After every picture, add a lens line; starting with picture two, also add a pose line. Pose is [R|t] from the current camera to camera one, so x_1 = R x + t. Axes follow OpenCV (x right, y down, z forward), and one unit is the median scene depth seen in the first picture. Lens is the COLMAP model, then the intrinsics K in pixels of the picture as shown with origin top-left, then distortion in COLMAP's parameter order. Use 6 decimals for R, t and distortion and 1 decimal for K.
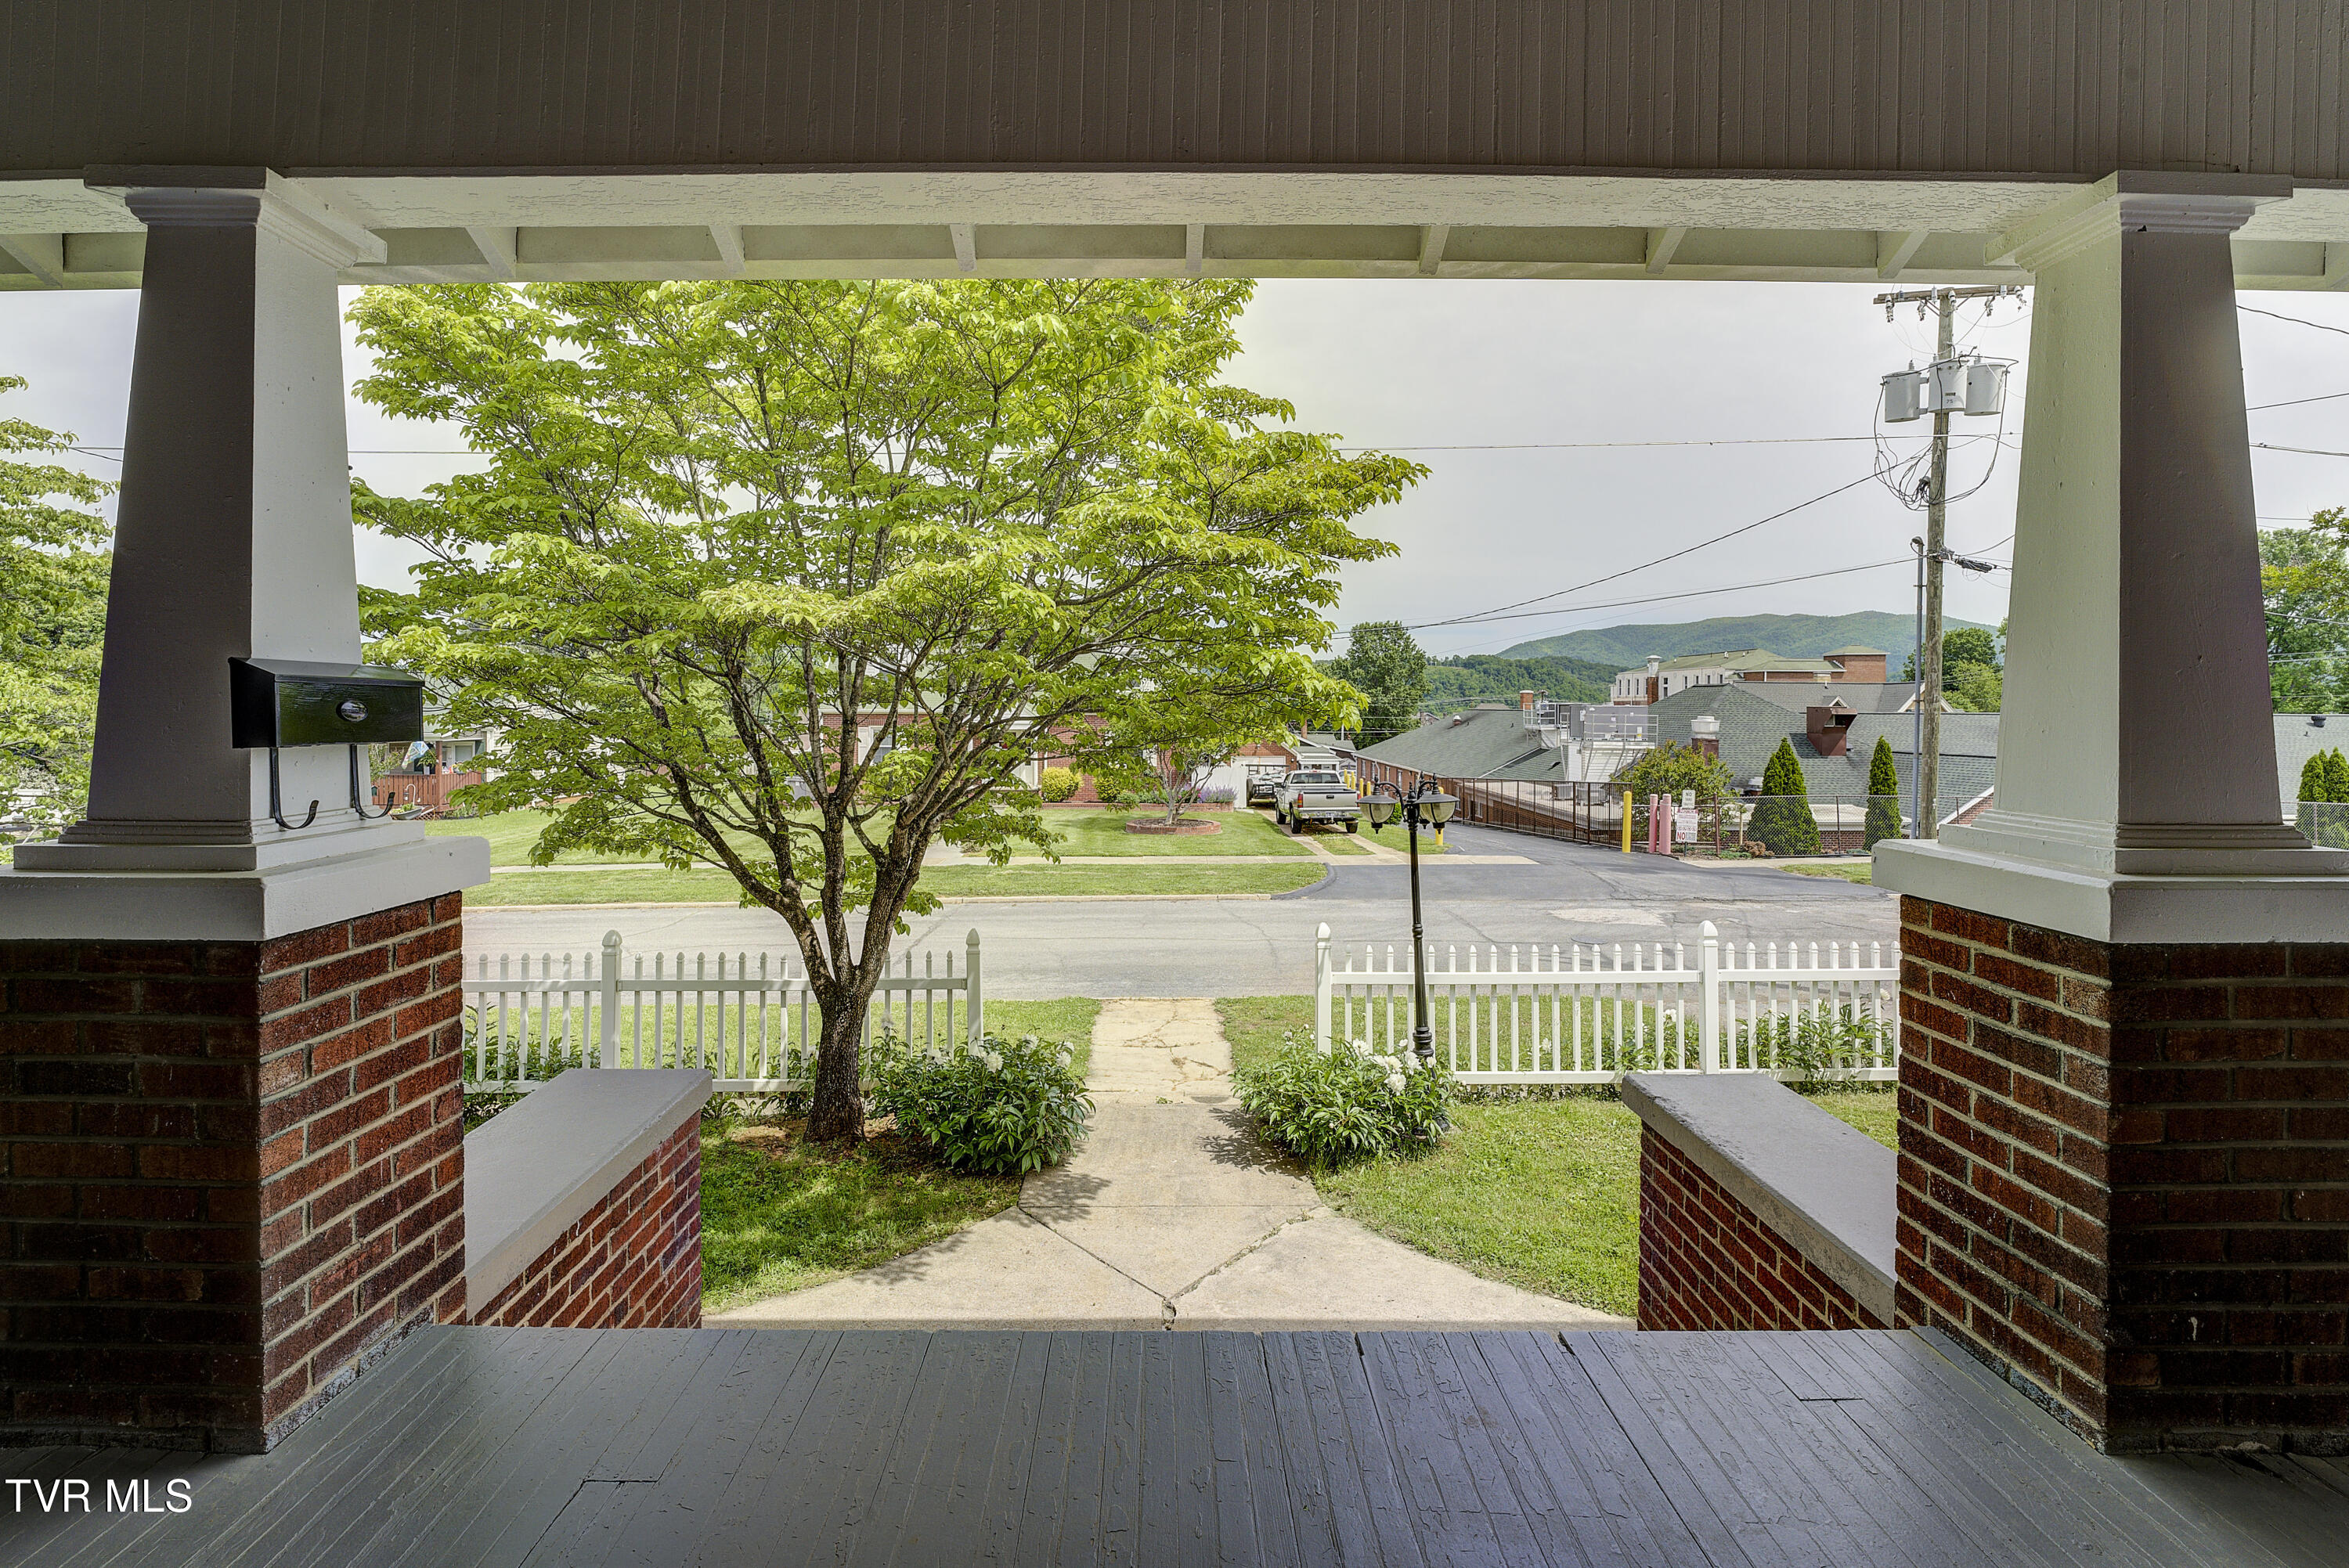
lens RADIAL K [[1073.8, 0, 1147.4], [0, 1073.8, 721.2], [0, 0, 1]] dist [-0.004729, -0.000935]
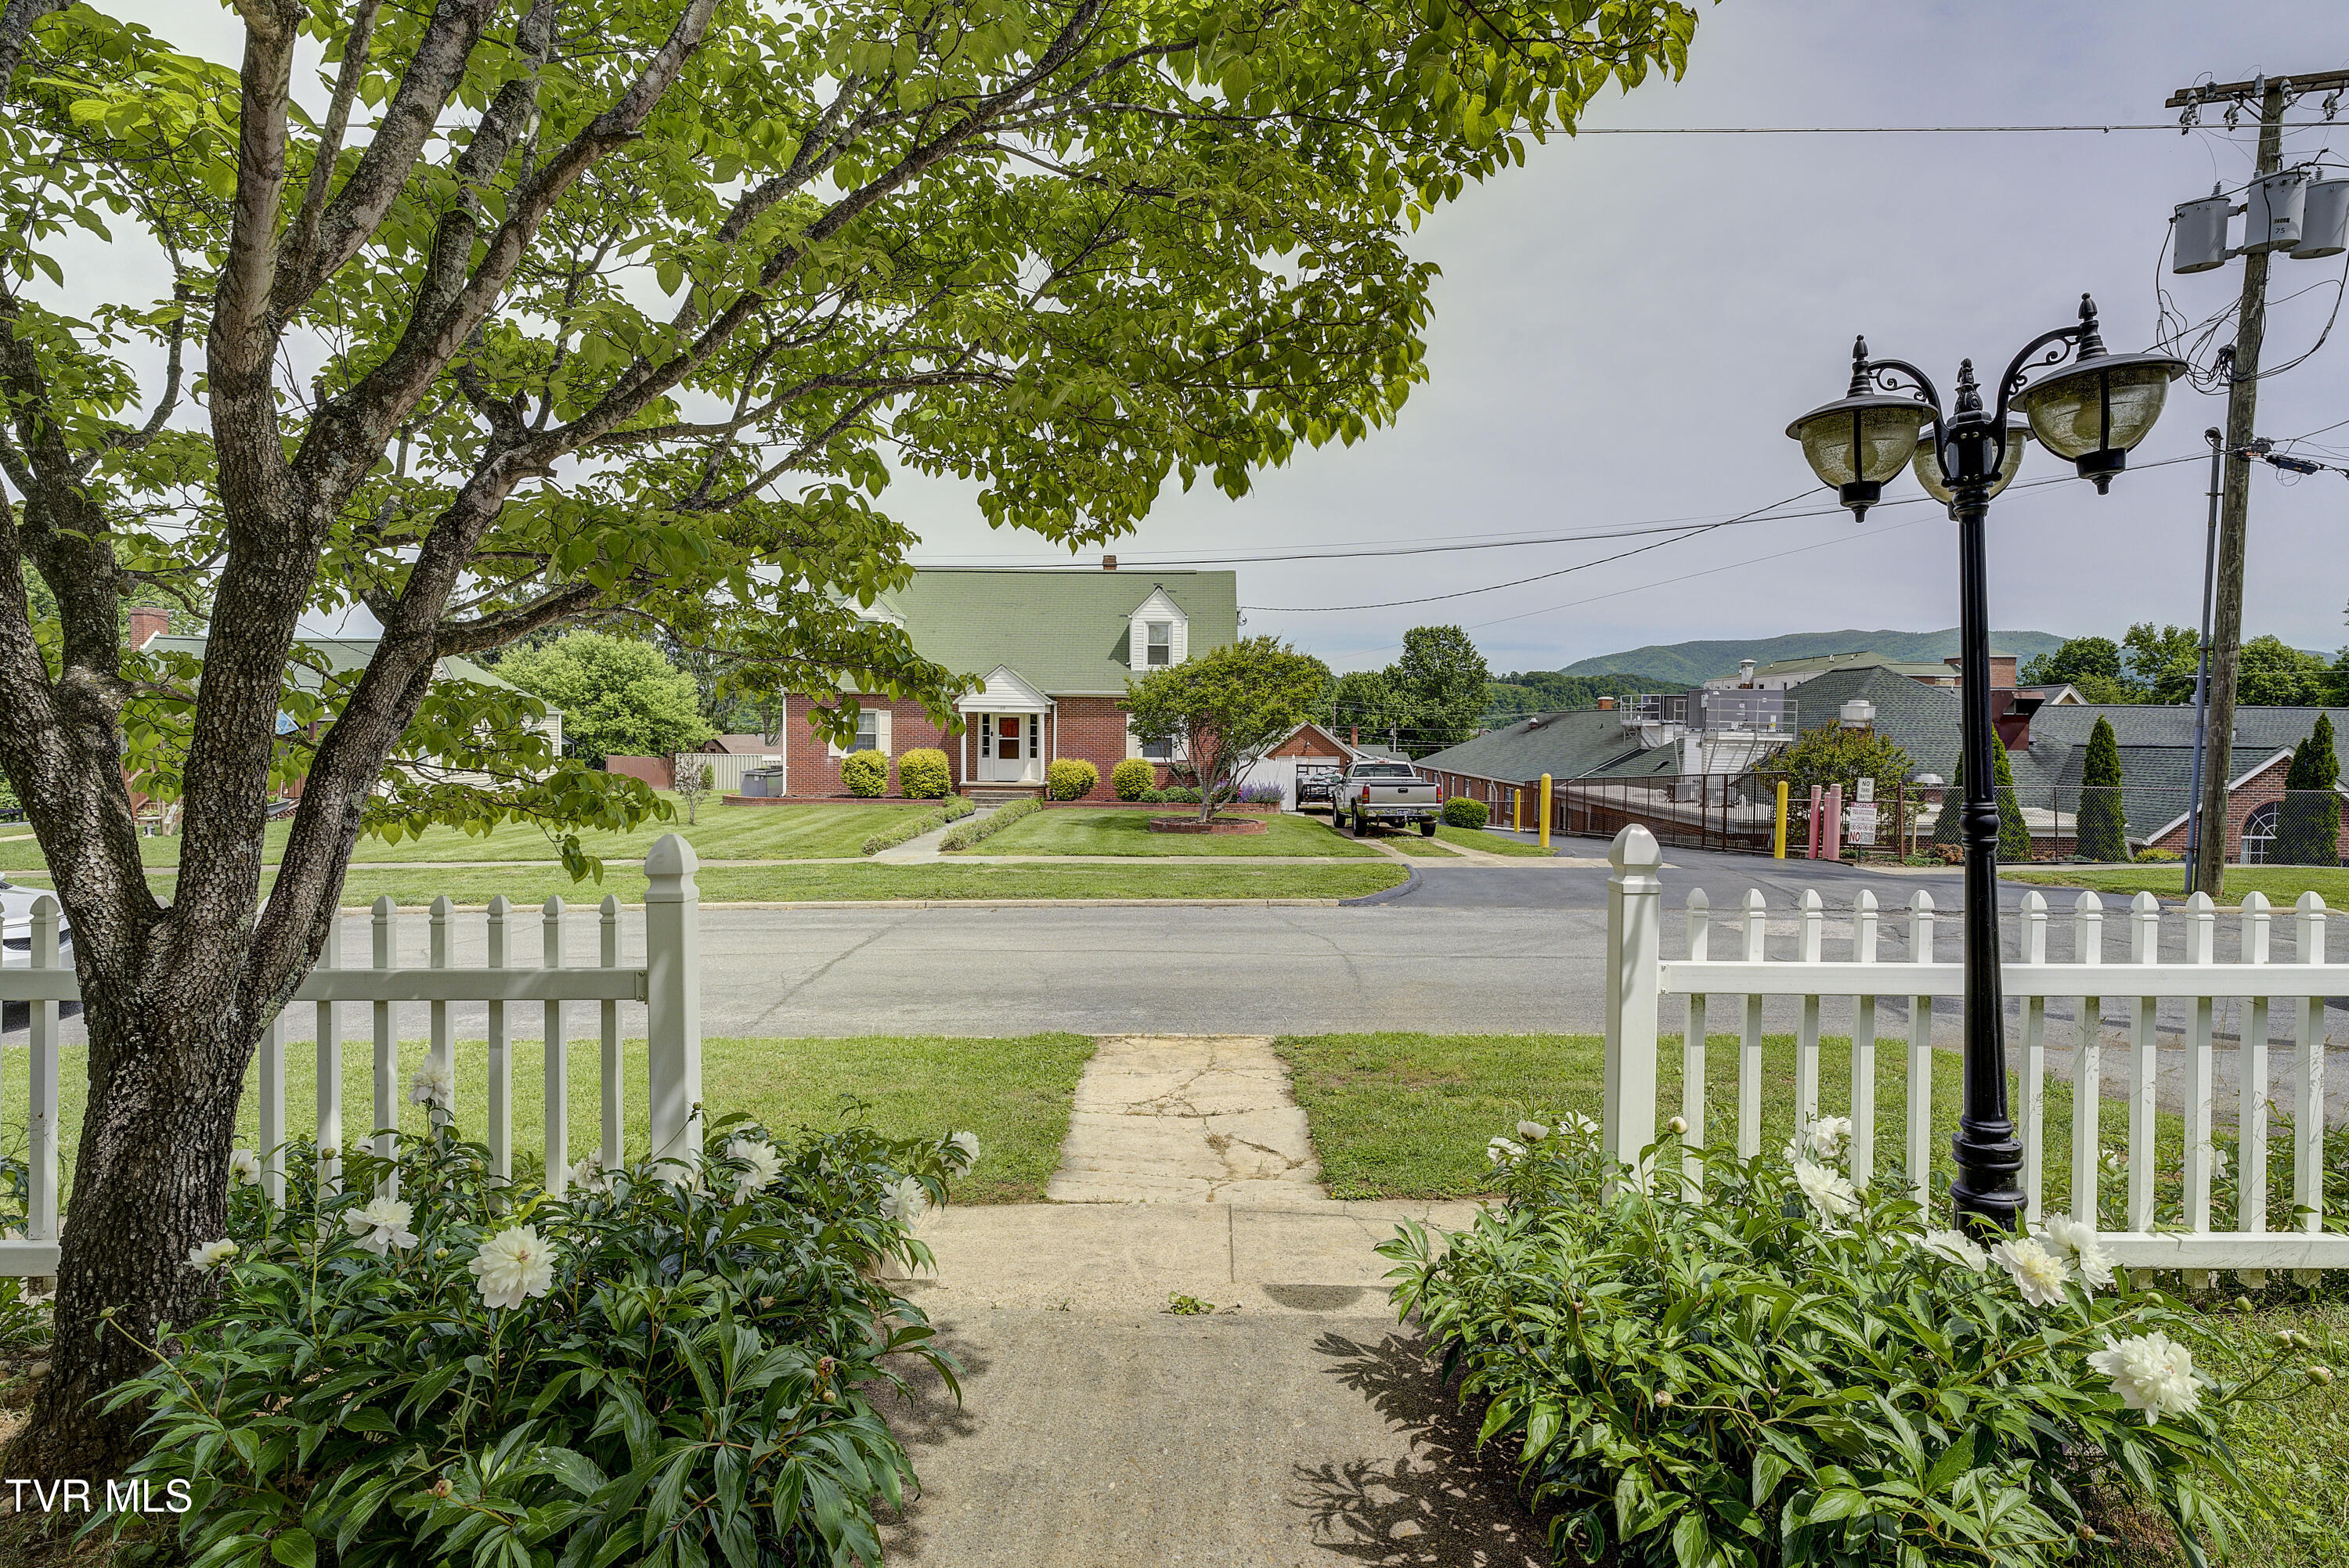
lens RADIAL K [[1099.5, 0, 1174.5], [0, 1099.5, 784.0], [0, 0, 1]] dist [0.000107, -0.000037]
pose [[0.999968, 0.006084, -0.005228, 0.003175], [-0.005950, 0.999661, 0.025350, 0.048894], [0.005380, -0.025318, 0.999665, 0.185997]]
